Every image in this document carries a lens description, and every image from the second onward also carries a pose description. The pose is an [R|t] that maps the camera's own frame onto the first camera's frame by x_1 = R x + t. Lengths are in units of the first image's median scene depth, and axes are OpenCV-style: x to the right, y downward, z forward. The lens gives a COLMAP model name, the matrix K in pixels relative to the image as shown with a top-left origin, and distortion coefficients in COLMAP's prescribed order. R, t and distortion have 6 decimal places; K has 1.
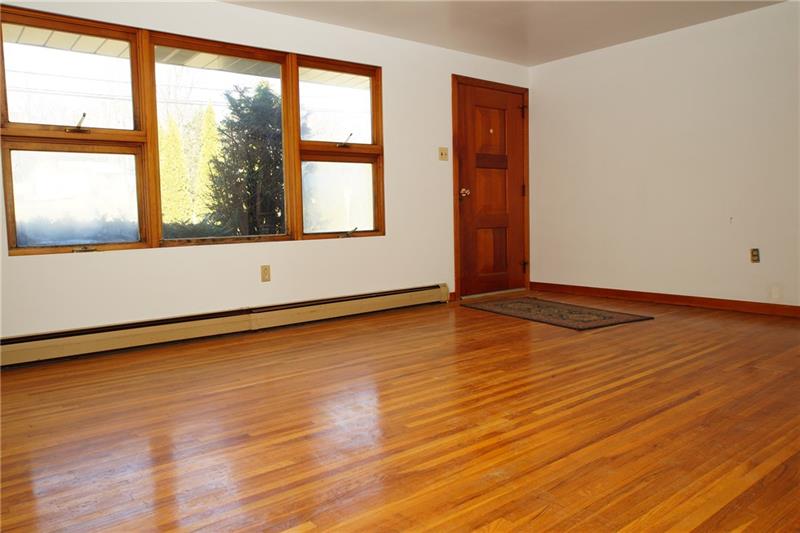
lens RADIAL K [[589.0, 0, 398.5], [0, 589.0, 260.7], [0, 0, 1]] dist [-0.001596, 0.003396]
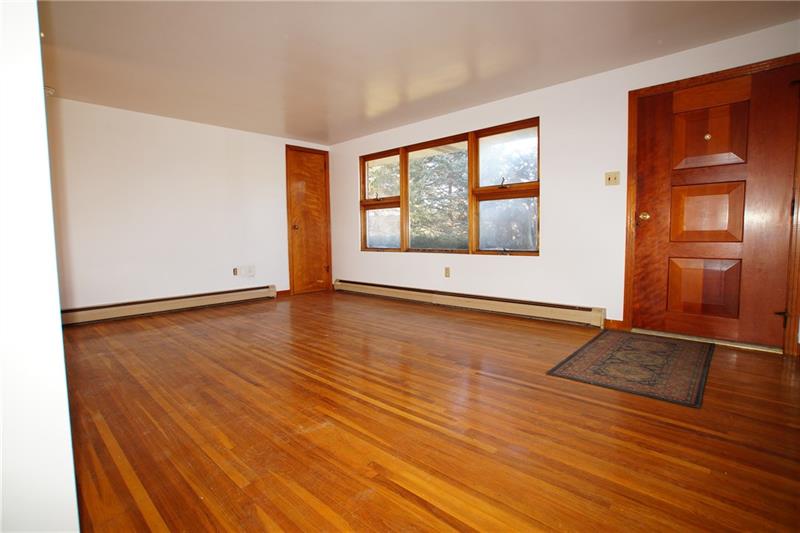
lens RADIAL K [[386.4, 0, 397.6], [0, 386.4, 266.9], [0, 0, 1]] dist [-0.037755, 0.005081]
pose [[0.148124, 0.103921, -0.983494, 0.847809], [-0.069629, 0.993092, 0.094449, -0.089228], [0.986515, 0.054489, 0.154337, 0.713577]]
